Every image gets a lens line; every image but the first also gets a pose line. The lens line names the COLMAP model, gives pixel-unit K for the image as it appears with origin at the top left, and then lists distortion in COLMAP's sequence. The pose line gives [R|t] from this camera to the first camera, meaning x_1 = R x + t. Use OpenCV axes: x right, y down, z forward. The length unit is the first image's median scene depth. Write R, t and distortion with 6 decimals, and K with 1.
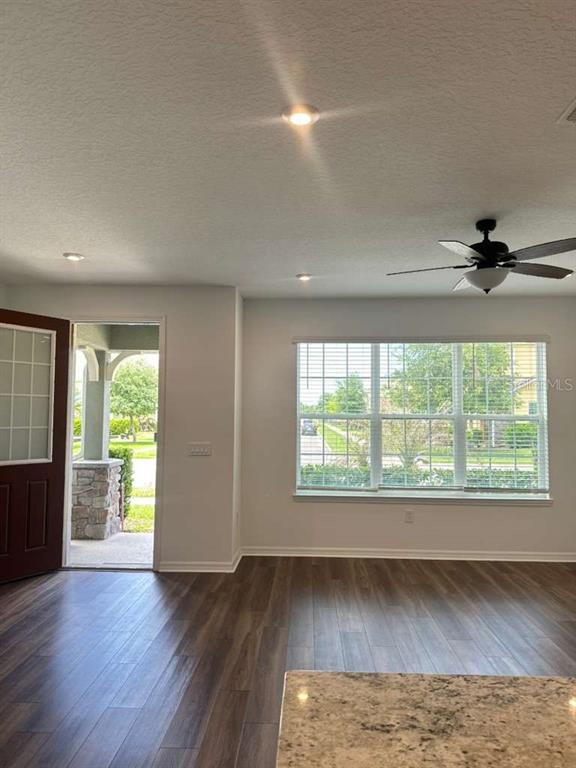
lens RADIAL K [[536.6, 0, 289.7], [0, 536.6, 387.3], [0, 0, 1]] dist [0.093681, -0.120973]
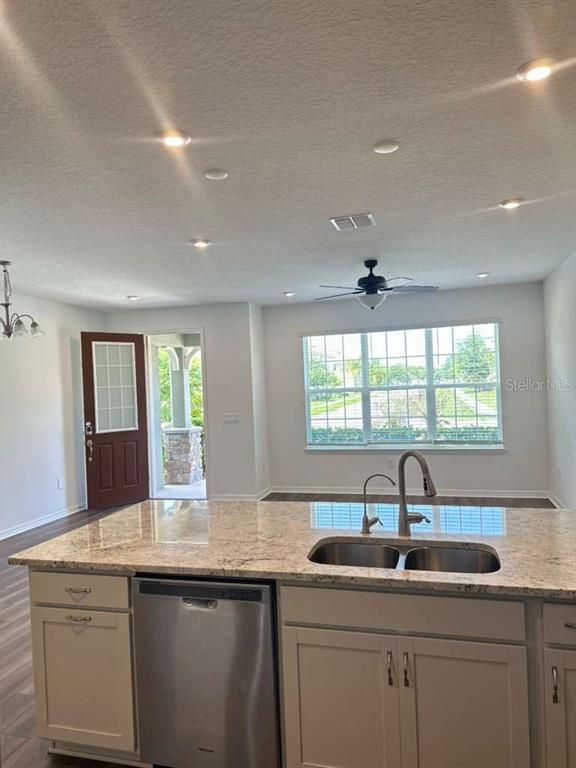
lens RADIAL K [[536.6, 0, 289.7], [0, 536.6, 387.3], [0, 0, 1]] dist [0.093681, -0.120973]
pose [[0.970555, -0.044945, -0.236650, 0.296257], [0.059714, 0.996665, 0.055611, -0.034146], [0.233361, -0.068105, 0.970002, -0.315018]]
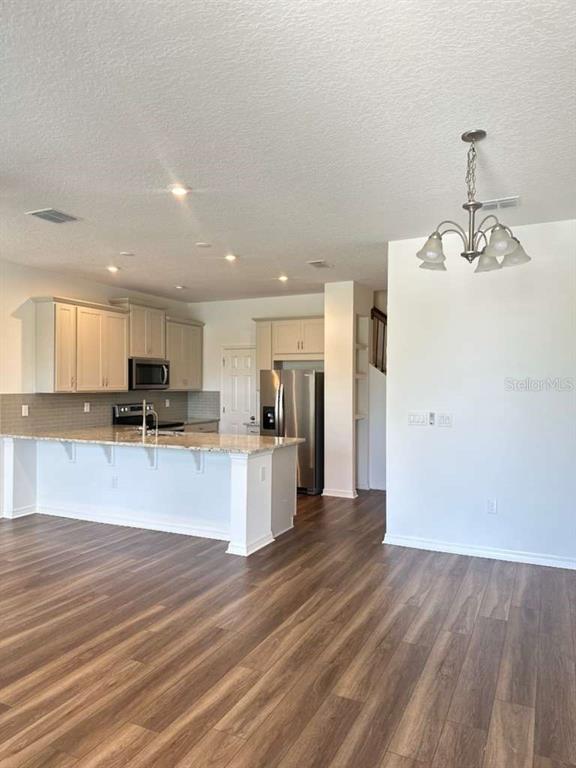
lens RADIAL K [[536.6, 0, 289.7], [0, 536.6, 387.3], [0, 0, 1]] dist [0.093681, -0.120973]
pose [[-0.914659, -0.015284, 0.403938, -0.368803], [-0.033805, 0.998677, -0.038760, 0.049085], [-0.402811, -0.049108, -0.913965, 0.914573]]
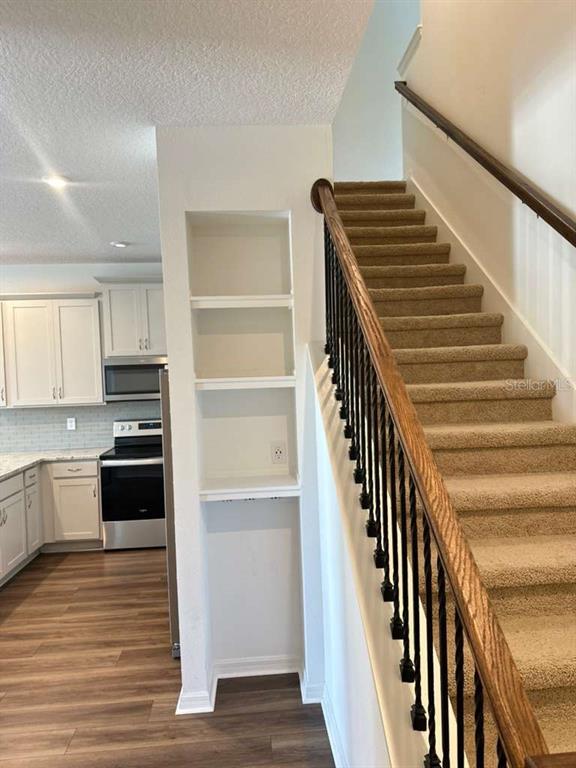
lens RADIAL K [[534.1, 0, 302.6], [0, 534.1, 386.3], [0, 0, 1]] dist [0.006339, -0.042073]
pose [[-0.136782, -0.035289, 0.989972, -0.459403], [-0.022261, 0.999222, 0.032543, -0.044129], [-0.990351, -0.017586, -0.137462, -0.280587]]
